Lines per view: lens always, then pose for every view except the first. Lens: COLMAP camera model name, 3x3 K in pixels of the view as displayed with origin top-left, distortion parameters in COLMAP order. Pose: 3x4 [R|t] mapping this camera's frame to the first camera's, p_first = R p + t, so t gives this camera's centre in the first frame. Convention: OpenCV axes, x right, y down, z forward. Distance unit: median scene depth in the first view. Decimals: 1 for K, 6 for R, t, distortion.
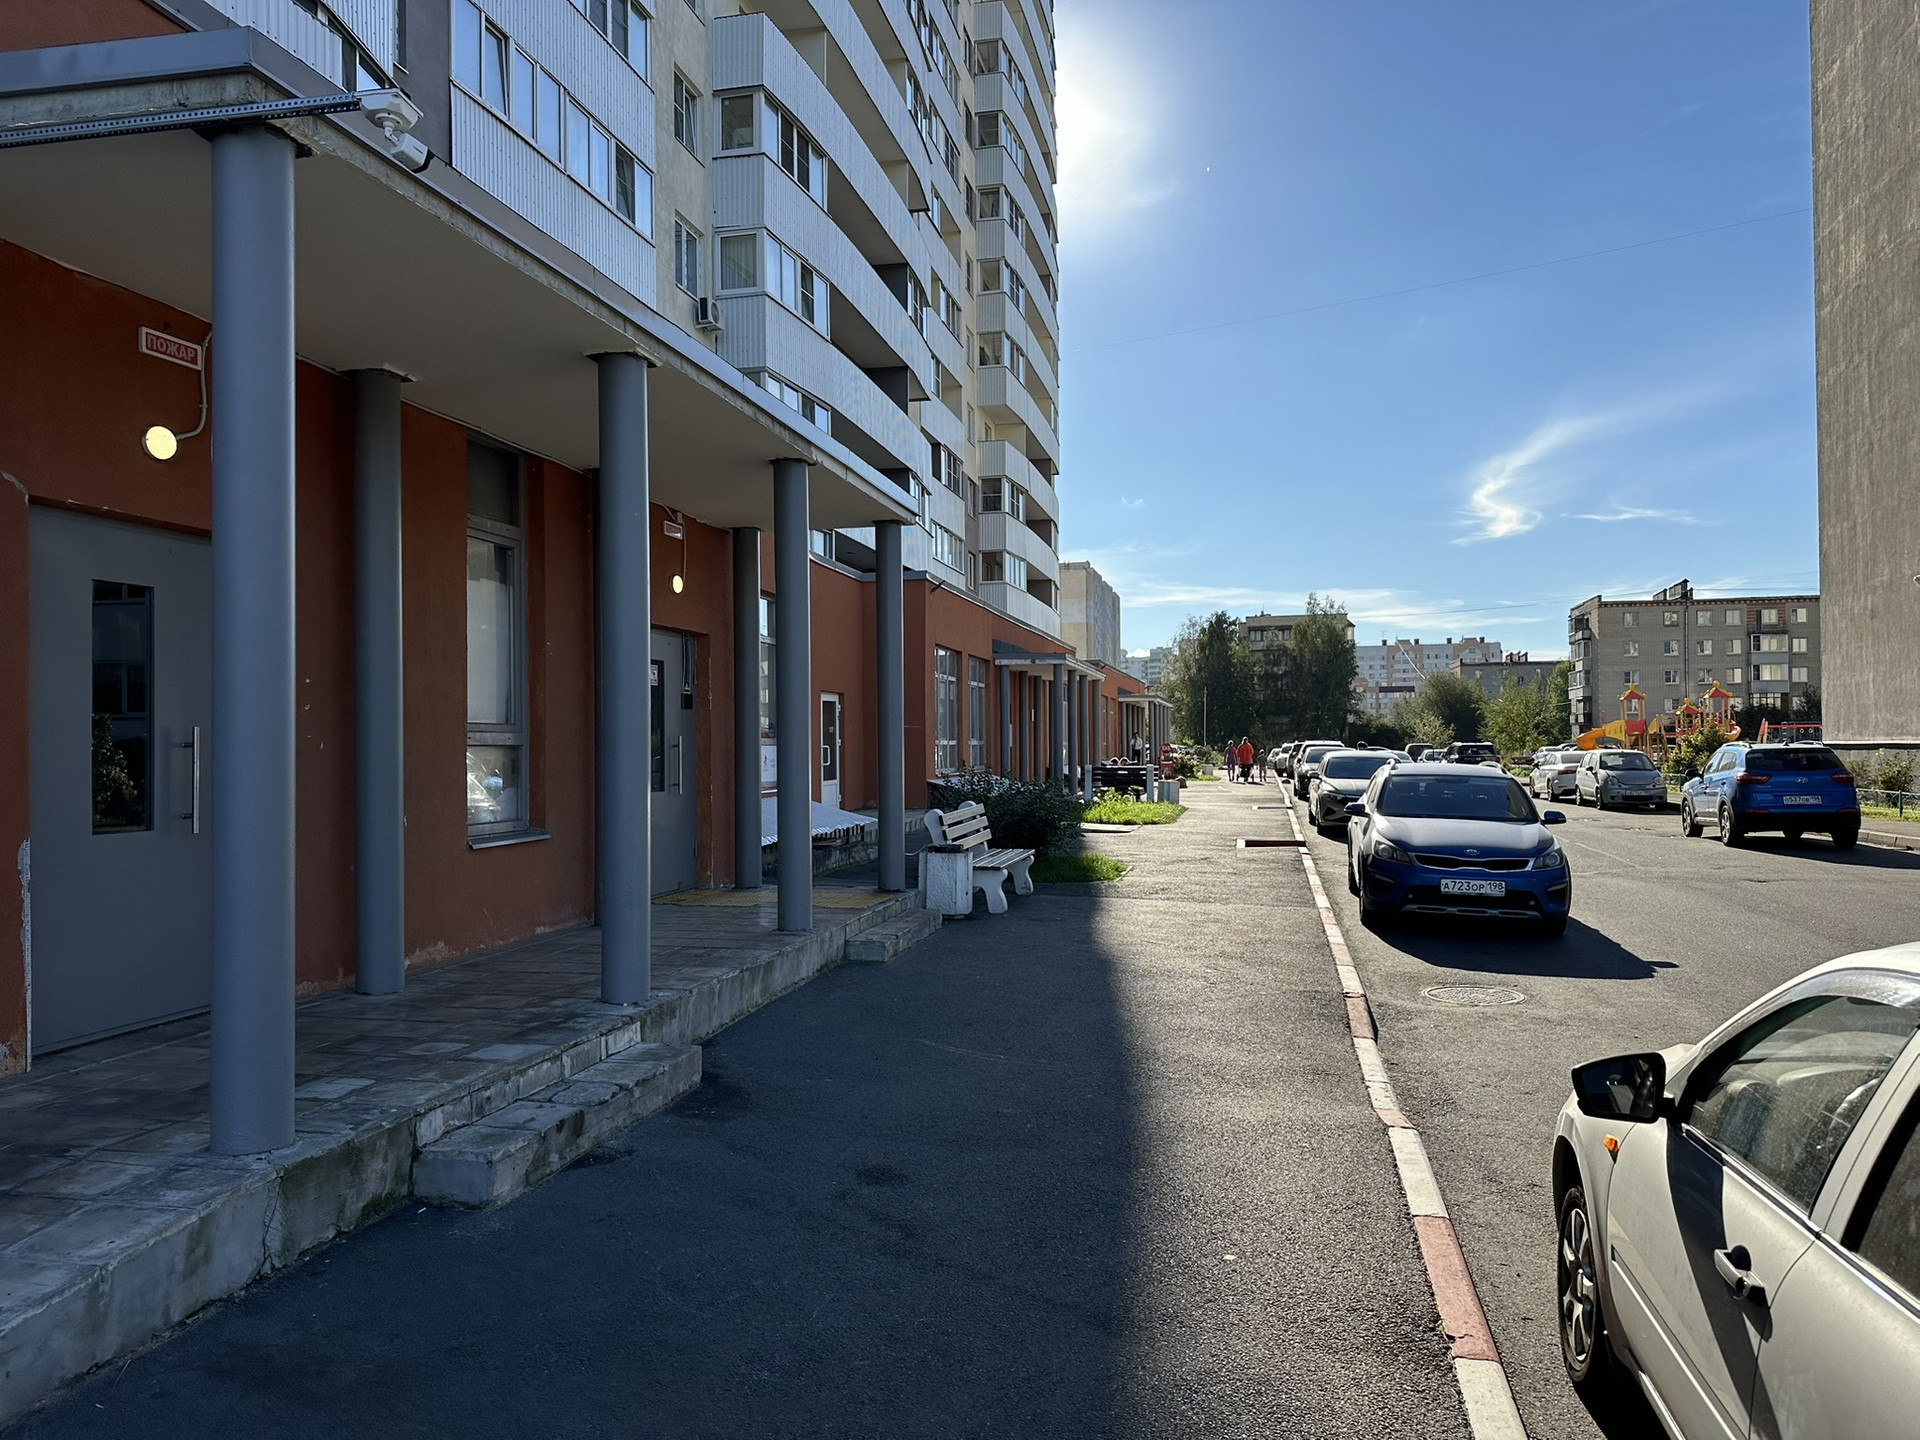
lens RADIAL K [[1341.0, 0, 964.6], [0, 1341.0, 723.2], [0, 0, 1]] dist [0.061767, -0.073125]
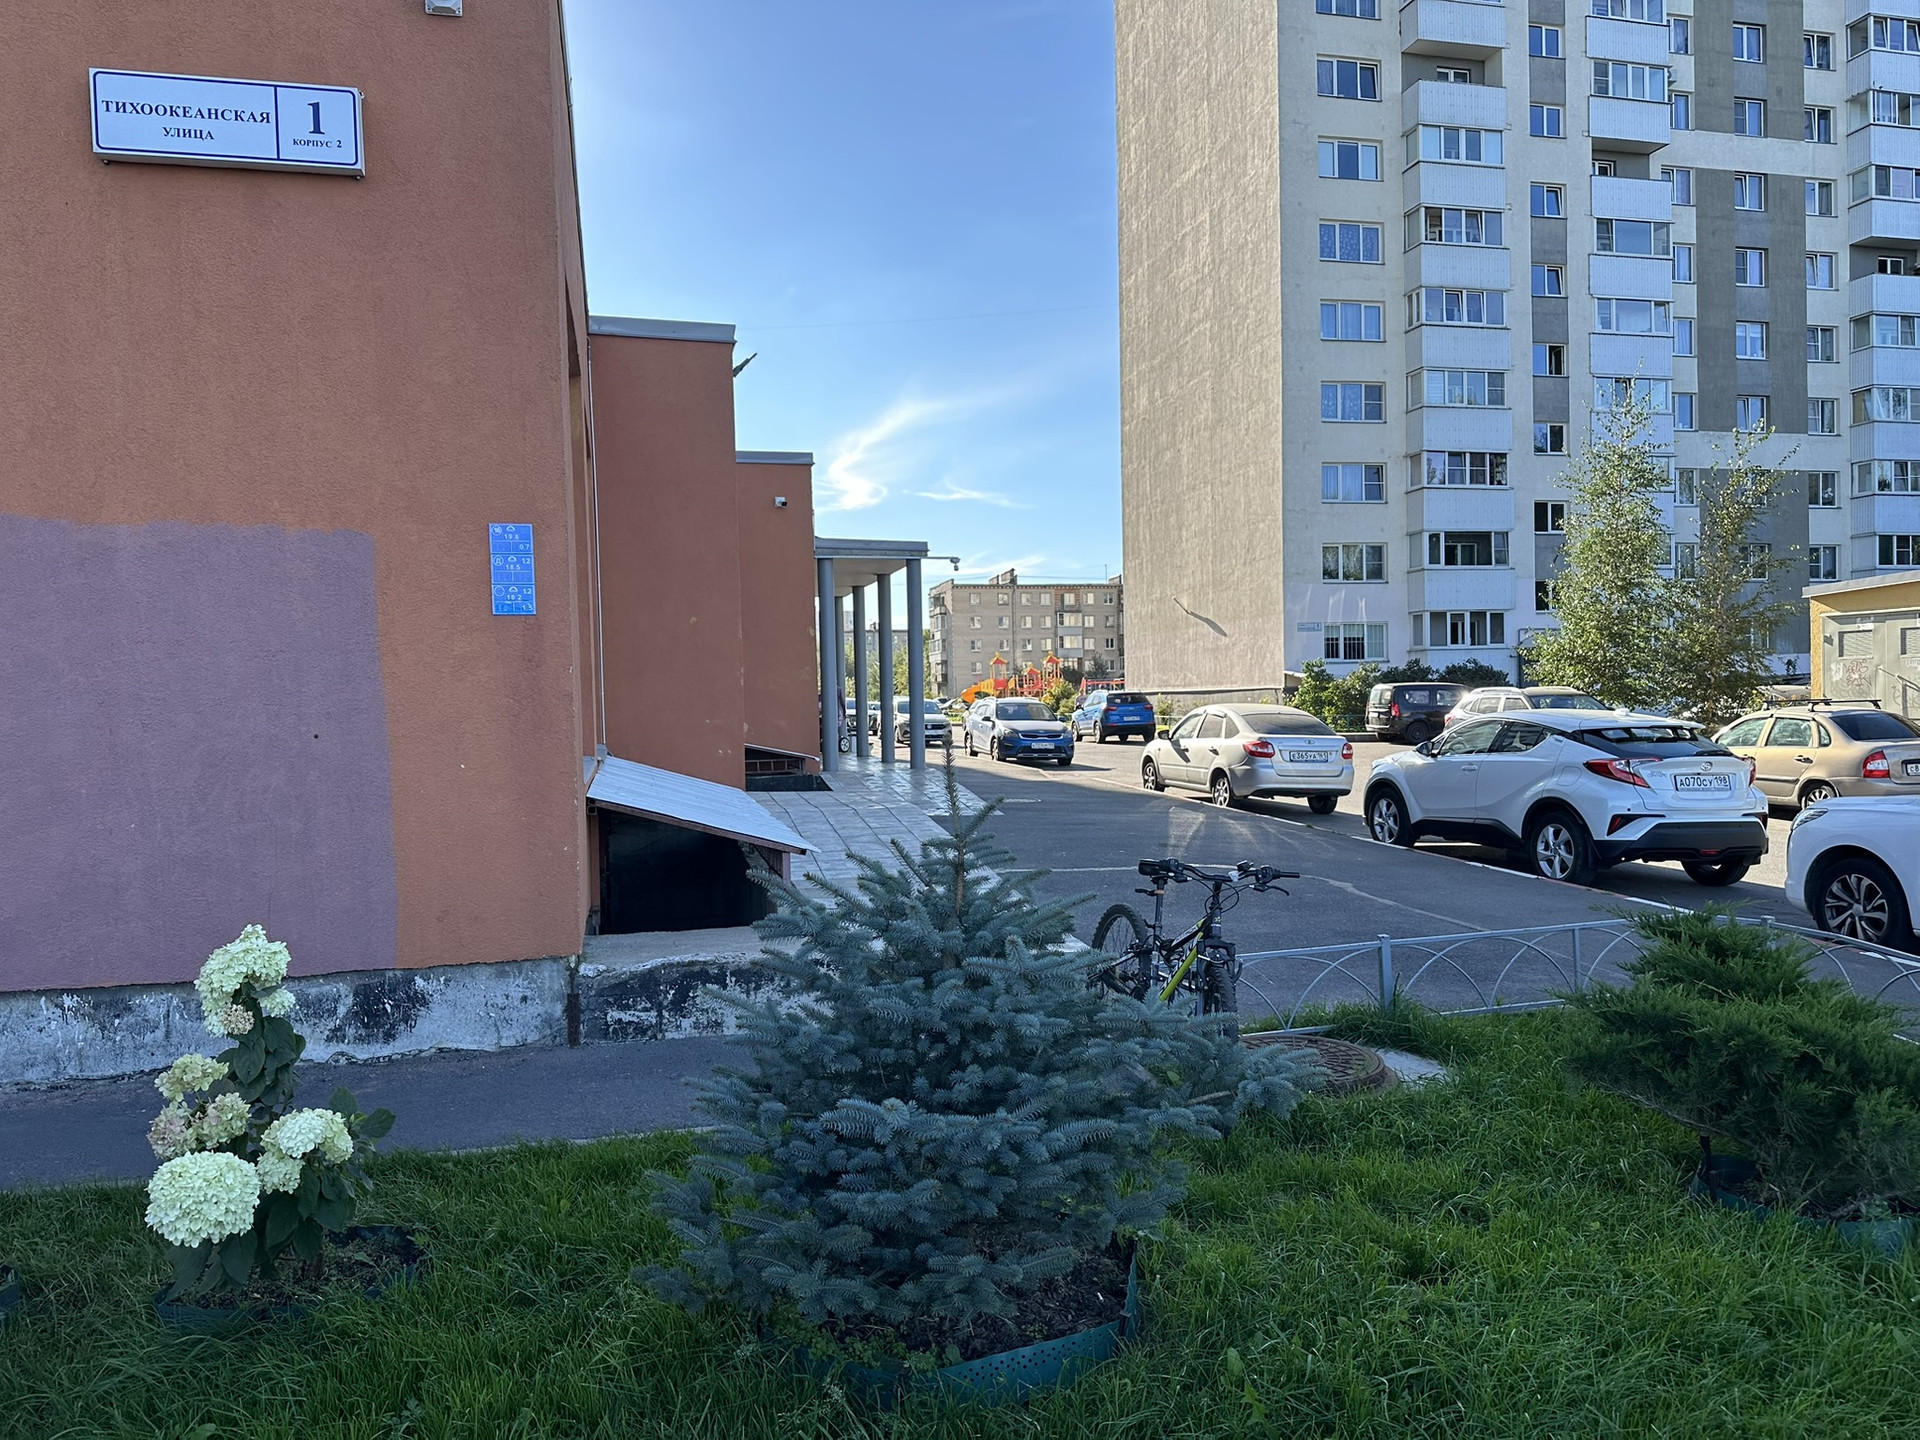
lens RADIAL K [[1341.0, 0, 968.4], [0, 1341.0, 722.6], [0, 0, 1]] dist [0.061767, -0.073125]
pose [[0.891182, -0.021376, 0.453143, -0.078750], [0.008628, 0.999507, 0.030181, 0.000135], [-0.453564, -0.022987, 0.890927, -0.104049]]
